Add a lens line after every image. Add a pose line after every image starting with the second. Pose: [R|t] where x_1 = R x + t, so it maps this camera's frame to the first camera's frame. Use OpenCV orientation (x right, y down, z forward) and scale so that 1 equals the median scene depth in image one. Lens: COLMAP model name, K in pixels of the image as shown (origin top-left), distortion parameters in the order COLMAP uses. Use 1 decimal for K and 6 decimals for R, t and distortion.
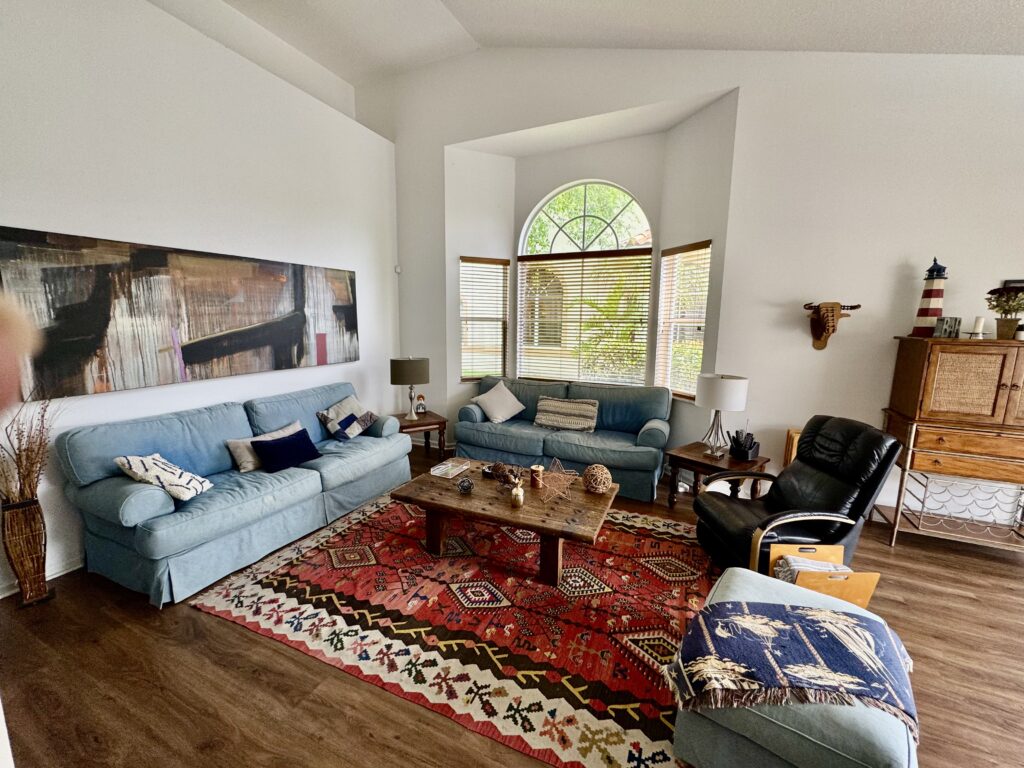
lens RADIAL K [[409.2, 0, 512.0], [0, 409.2, 384.0], [0, 0, 1]] dist [-0.002278, 0.000654]
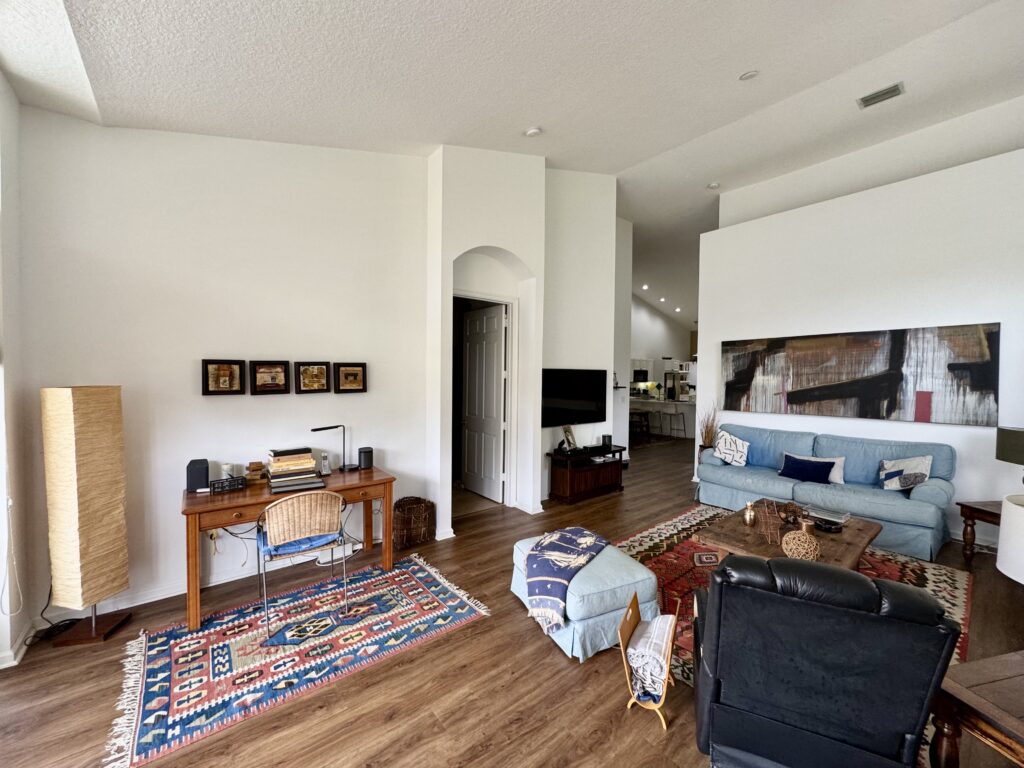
lens RADIAL K [[409.2, 0, 512.0], [0, 409.2, 384.0], [0, 0, 1]] dist [-0.002278, 0.000654]
pose [[-0.444610, 0.005677, -0.895706, 1.213400], [-0.152090, 0.984981, 0.081737, -0.091442], [0.882718, 0.172569, -0.437069, 0.715636]]
